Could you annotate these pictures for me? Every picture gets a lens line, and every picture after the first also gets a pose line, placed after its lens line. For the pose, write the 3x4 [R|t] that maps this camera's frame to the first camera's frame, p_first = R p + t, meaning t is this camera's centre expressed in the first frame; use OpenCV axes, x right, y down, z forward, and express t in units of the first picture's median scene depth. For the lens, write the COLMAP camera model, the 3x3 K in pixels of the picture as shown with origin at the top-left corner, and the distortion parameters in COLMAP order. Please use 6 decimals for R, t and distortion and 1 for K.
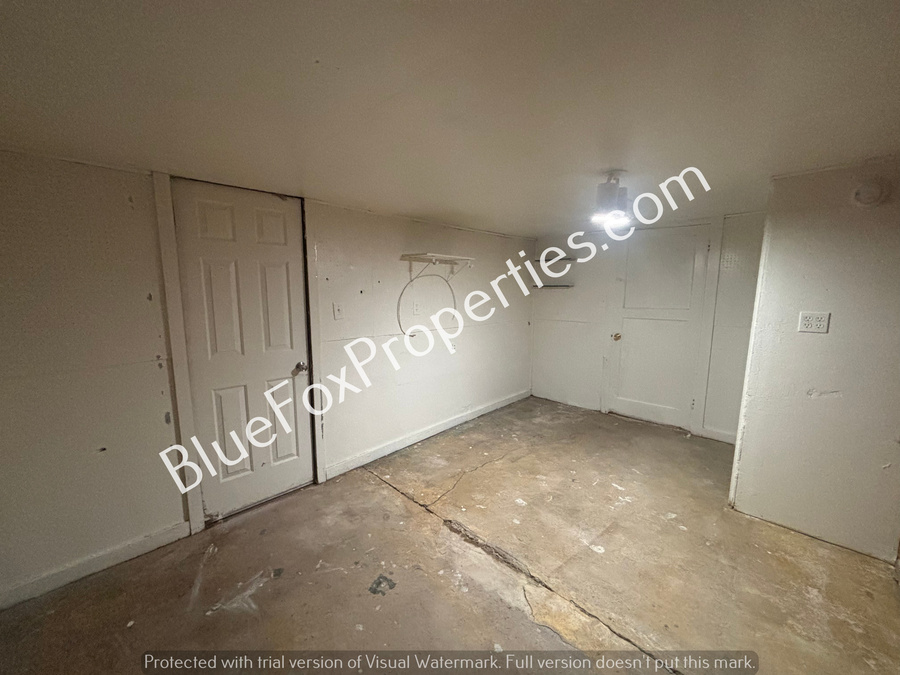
lens RADIAL K [[360.6, 0, 449.9], [0, 360.6, 336.7], [0, 0, 1]] dist [0.000107, 0.000011]
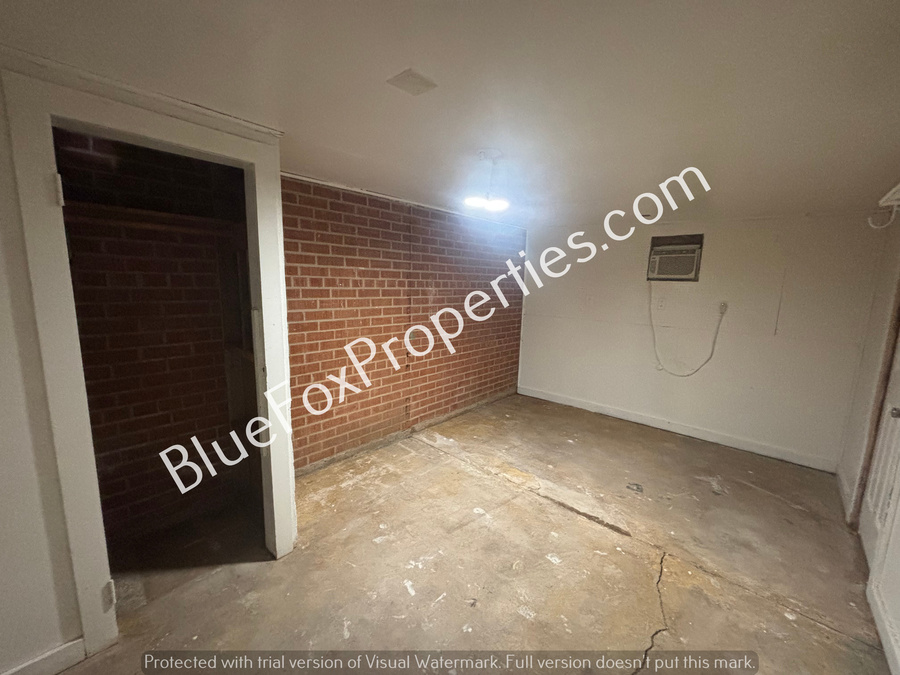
lens RADIAL K [[360.6, 0, 449.7], [0, 360.6, 337.4], [0, 0, 1]] dist [0.000107, 0.000011]
pose [[-0.999251, -0.025632, -0.028991, 0.523845], [-0.032943, 0.956541, 0.289732, -0.251323], [0.020305, 0.290470, -0.956669, 1.840218]]
